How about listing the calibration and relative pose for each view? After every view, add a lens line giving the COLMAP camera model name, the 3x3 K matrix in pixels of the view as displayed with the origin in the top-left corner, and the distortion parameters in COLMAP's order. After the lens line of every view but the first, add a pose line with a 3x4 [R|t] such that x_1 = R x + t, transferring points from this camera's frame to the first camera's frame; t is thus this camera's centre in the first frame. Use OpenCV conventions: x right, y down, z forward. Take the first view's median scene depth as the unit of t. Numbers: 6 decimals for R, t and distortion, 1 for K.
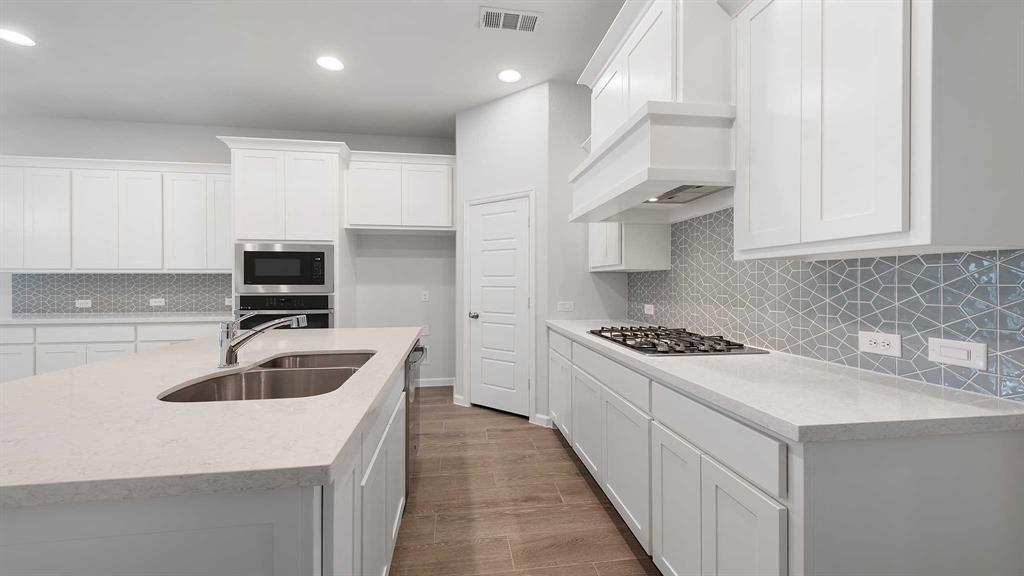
lens RADIAL K [[401.9, 0, 508.8], [0, 401.9, 281.7], [0, 0, 1]] dist [0.012165, -0.001730]
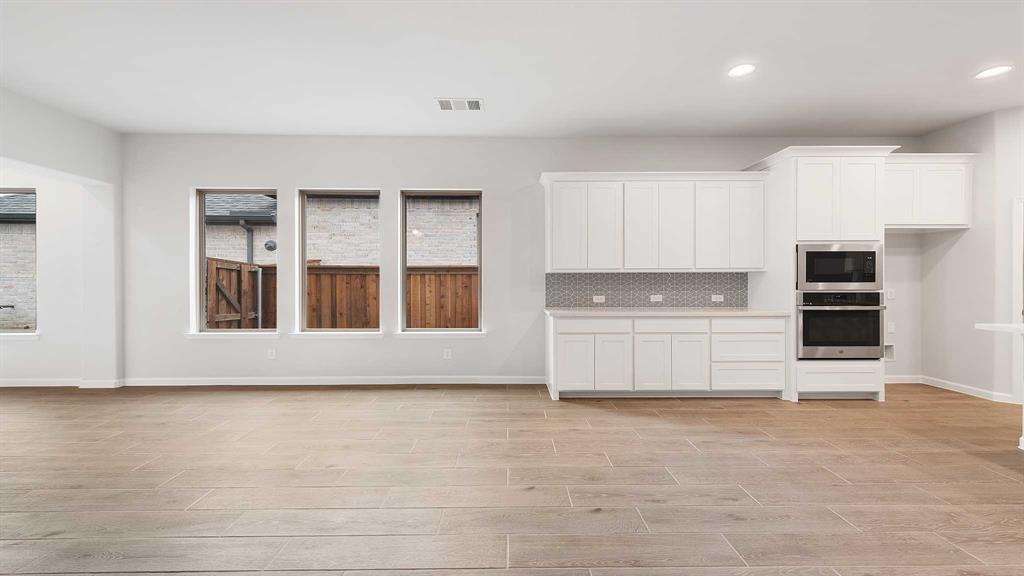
lens RADIAL K [[401.9, 0, 511.2], [0, 401.9, 287.2], [0, 0, 1]] dist [0.012165, -0.001730]
pose [[0.991965, 0.001047, -0.126510, -1.237941], [0.000828, 0.999891, 0.014765, 0.003654], [0.126512, -0.014751, 0.991855, -0.167689]]
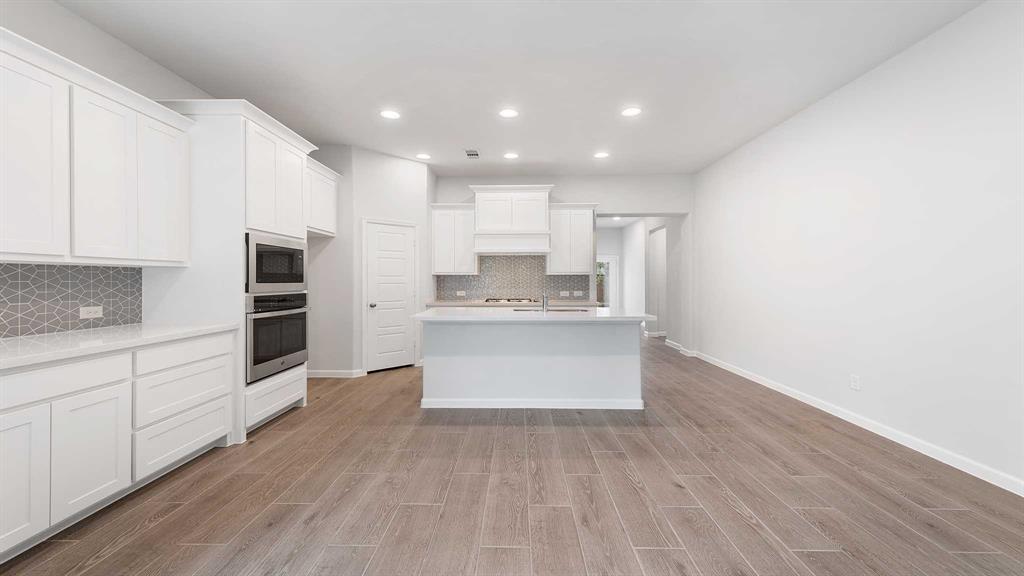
lens RADIAL K [[401.9, 0, 514.8], [0, 401.9, 279.7], [0, 0, 1]] dist [0.012165, -0.001730]
pose [[0.153719, 0.004511, 0.988104, -1.337114], [0.002358, 0.999985, -0.004932, 0.005587], [-0.988112, 0.003088, 0.153706, 0.318361]]
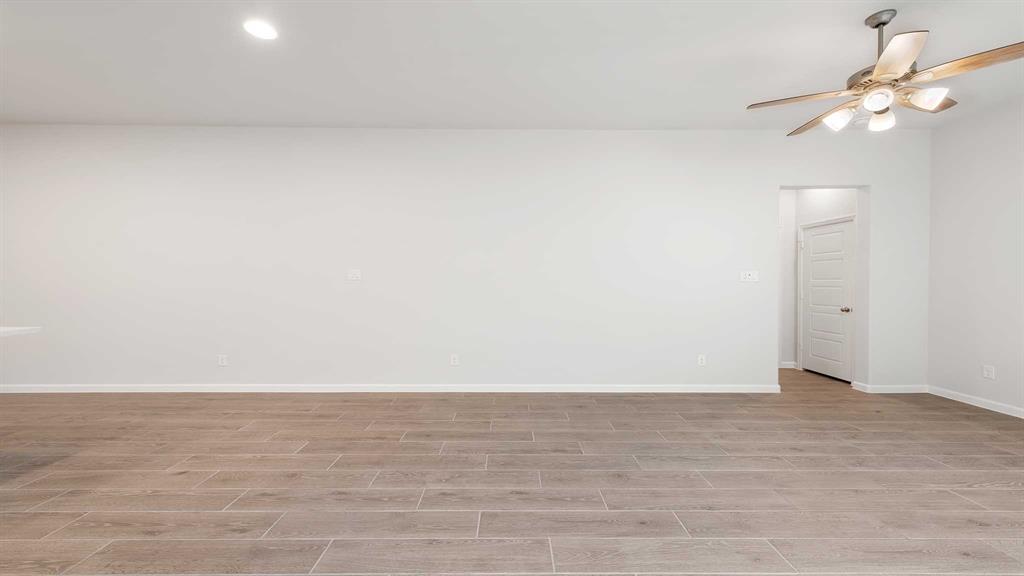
lens RADIAL K [[401.9, 0, 516.2], [0, 401.9, 284.7], [0, 0, 1]] dist [0.012165, -0.001730]
pose [[-0.992377, -0.002562, 0.123210, -1.311480], [-0.001759, 0.999976, 0.006627, 0.005278], [-0.123224, 0.006360, -0.992358, 0.744481]]
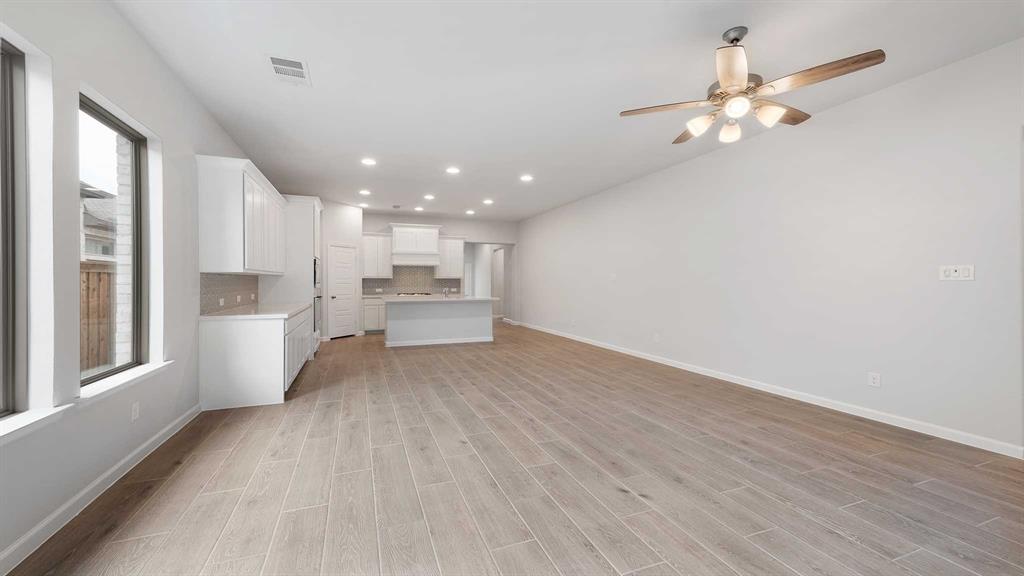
lens RADIAL K [[401.9, 0, 515.5], [0, 401.9, 284.4], [0, 0, 1]] dist [0.012165, -0.001730]
pose [[-0.233168, -0.003542, 0.972430, -2.394943], [0.002149, 0.999989, 0.004158, 0.007786], [-0.972434, 0.003059, -0.233157, 0.541444]]
